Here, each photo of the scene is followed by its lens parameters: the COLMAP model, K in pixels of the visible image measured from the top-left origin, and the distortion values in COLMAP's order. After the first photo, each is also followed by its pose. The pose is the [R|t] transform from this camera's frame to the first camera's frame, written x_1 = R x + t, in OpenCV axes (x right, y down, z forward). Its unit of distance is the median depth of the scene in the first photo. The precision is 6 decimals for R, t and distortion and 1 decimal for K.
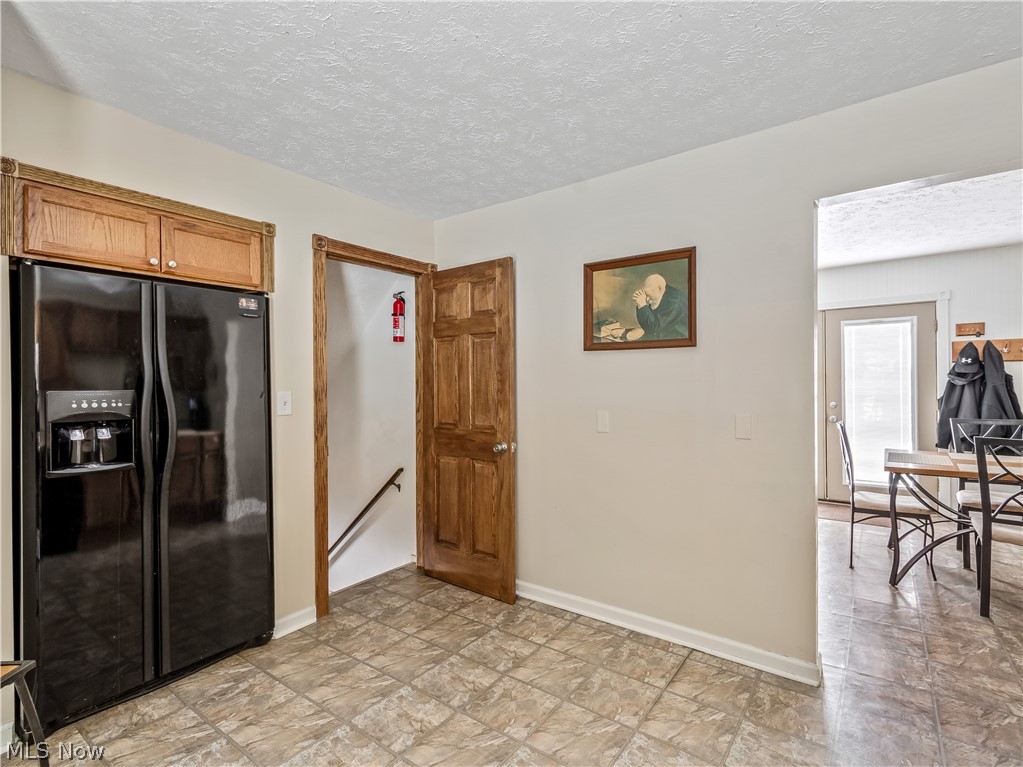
lens RADIAL K [[506.2, 0, 512.7], [0, 506.2, 381.7], [0, 0, 1]] dist [0.004663, -0.001309]
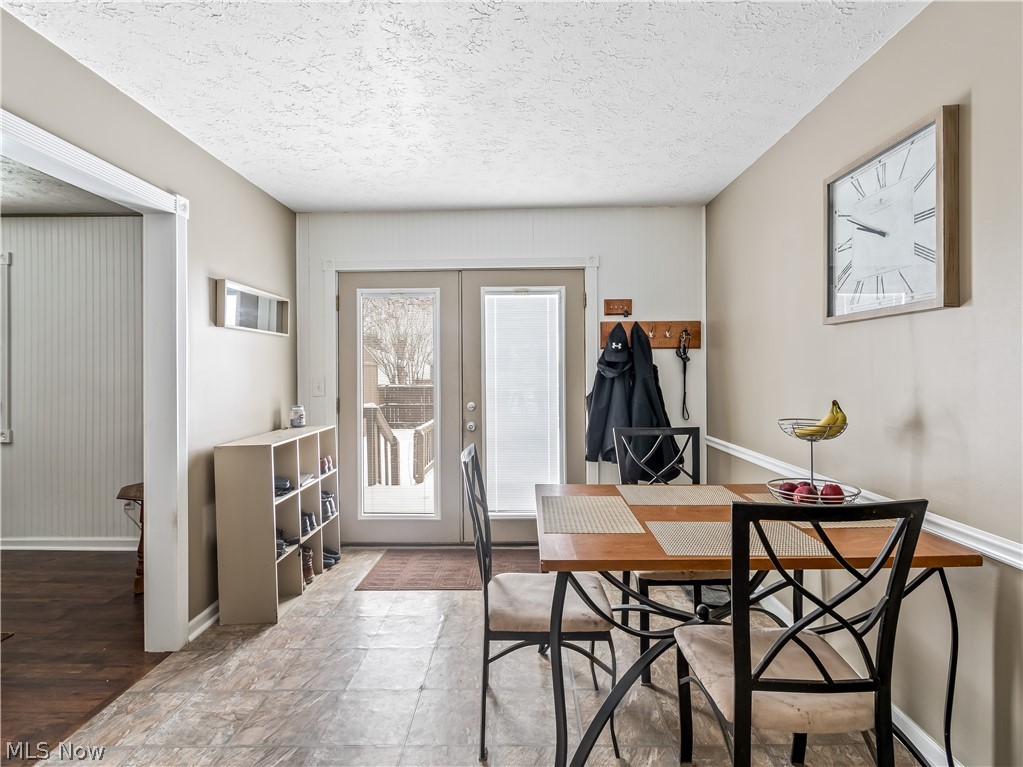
lens RADIAL K [[508.8, 0, 516.5], [0, 508.8, 374.4], [0, 0, 1]] dist [0.002170, 0.000012]
pose [[0.813924, 0.000702, 0.580971, 0.458339], [-0.000351, 1.000000, -0.000717, 0.002936], [-0.580971, 0.000379, 0.813924, 0.655207]]
